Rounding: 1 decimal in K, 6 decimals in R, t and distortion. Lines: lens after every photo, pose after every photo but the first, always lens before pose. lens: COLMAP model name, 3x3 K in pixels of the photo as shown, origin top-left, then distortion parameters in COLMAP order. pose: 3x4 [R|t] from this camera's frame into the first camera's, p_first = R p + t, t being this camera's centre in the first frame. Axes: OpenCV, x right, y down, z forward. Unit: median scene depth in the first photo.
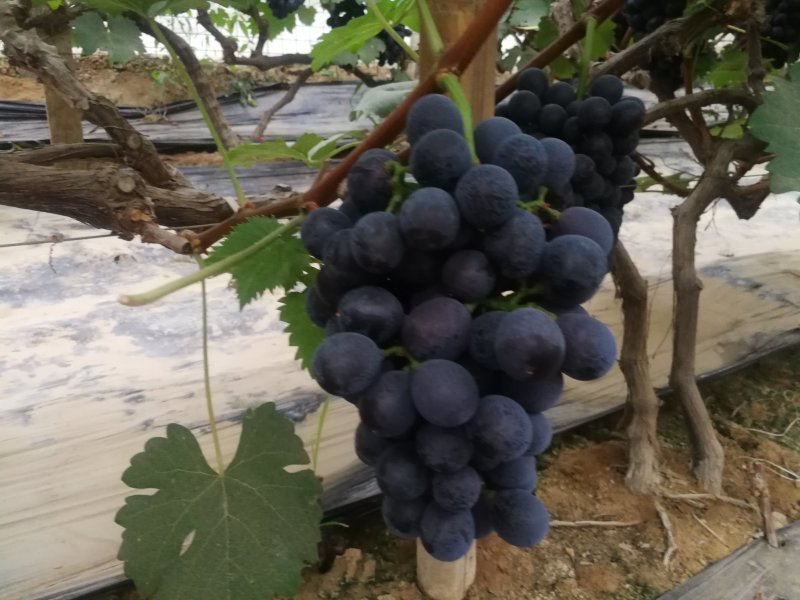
lens RADIAL K [[659.3, 0, 400.2], [0, 659.3, 299.8], [0, 0, 1]] dist [0.004763, 0.009150]
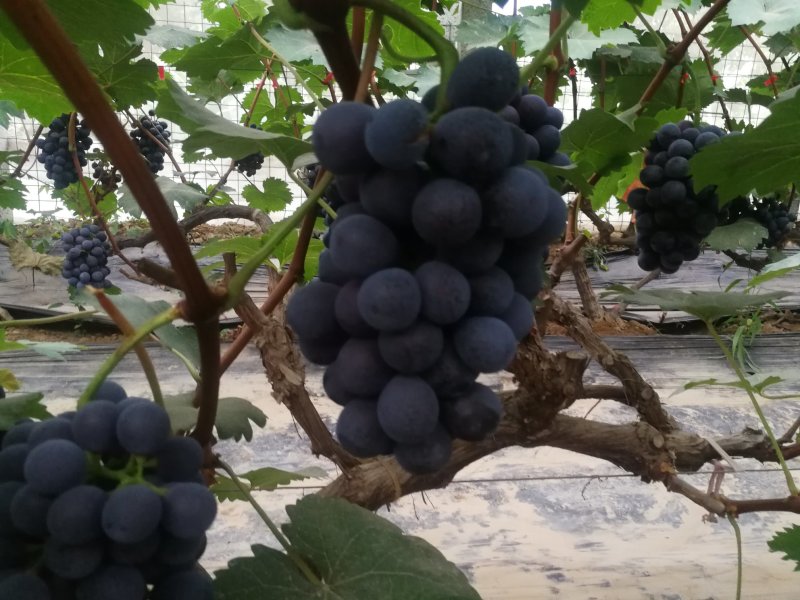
lens RADIAL K [[659.3, 0, 400.0], [0, 659.3, 300.2], [0, 0, 1]] dist [0.004763, 0.009150]
pose [[0.914673, 0.064553, -0.399008, -0.204891], [-0.132074, 0.980710, -0.144100, -0.102768], [0.382009, 0.184503, 0.905554, -0.184232]]
